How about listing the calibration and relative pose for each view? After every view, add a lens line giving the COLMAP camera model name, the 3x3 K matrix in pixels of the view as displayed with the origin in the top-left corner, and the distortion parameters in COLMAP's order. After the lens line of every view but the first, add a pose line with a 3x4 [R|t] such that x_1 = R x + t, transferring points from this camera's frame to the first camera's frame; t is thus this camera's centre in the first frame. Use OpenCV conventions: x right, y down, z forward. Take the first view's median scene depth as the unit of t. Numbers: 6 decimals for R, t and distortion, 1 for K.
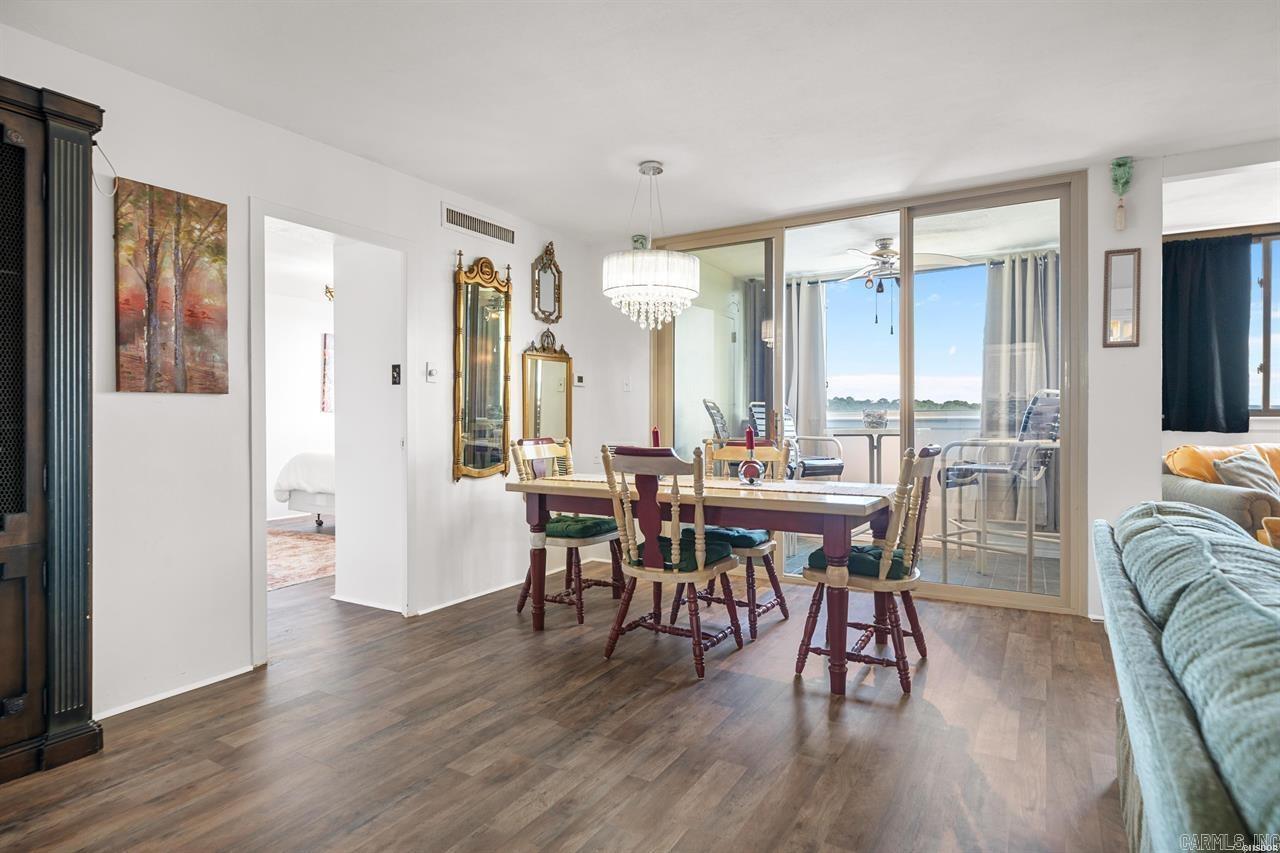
lens RADIAL K [[661.1, 0, 651.6], [0, 661.1, 419.0], [0, 0, 1]] dist [-0.003622, -0.000885]
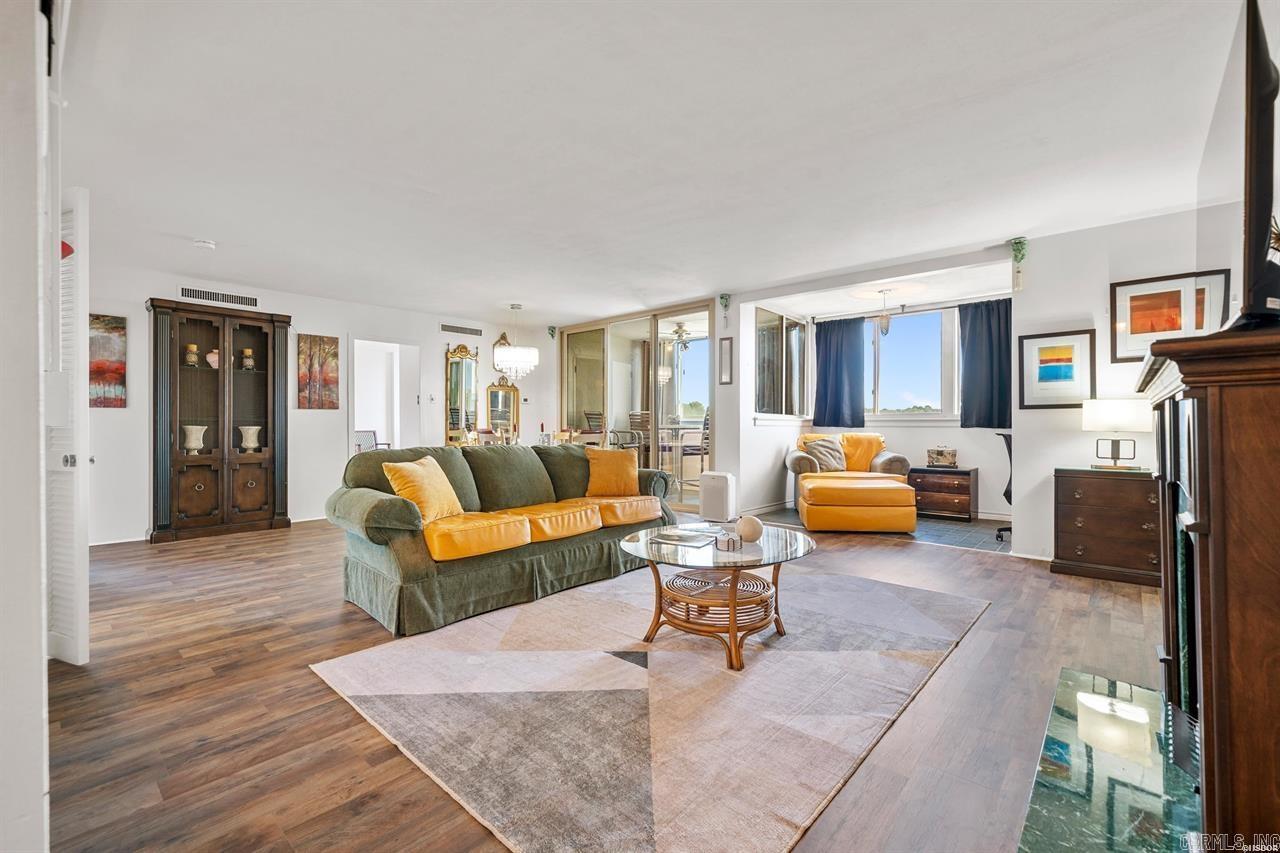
lens RADIAL K [[538.0, 0, 649.7], [0, 538.0, 424.9], [0, 0, 1]] dist [-0.005142, -0.000065]
pose [[0.982232, 0.000766, -0.187667, 0.704912], [-0.000944, 0.999999, -0.000861, 0.017789], [0.187667, 0.001023, 0.982232, -0.628170]]
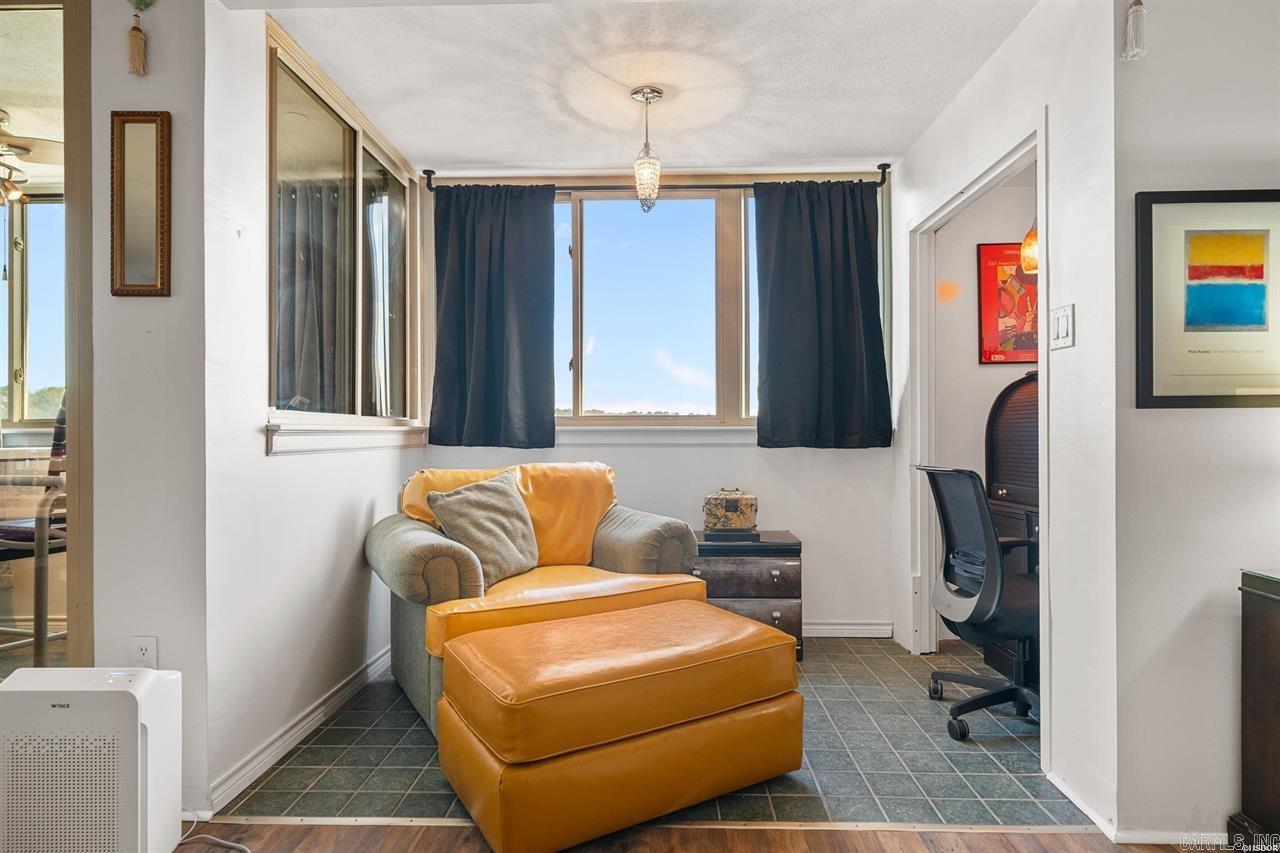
lens RADIAL K [[710.3, 0, 650.2], [0, 710.3, 423.3], [0, 0, 1]] dist [0.001075, -0.000434]
pose [[0.874495, -0.000607, 0.485035, 0.703332], [0.003768, 0.999978, -0.005542, -0.002581], [-0.485020, 0.006674, 0.874477, 0.271163]]
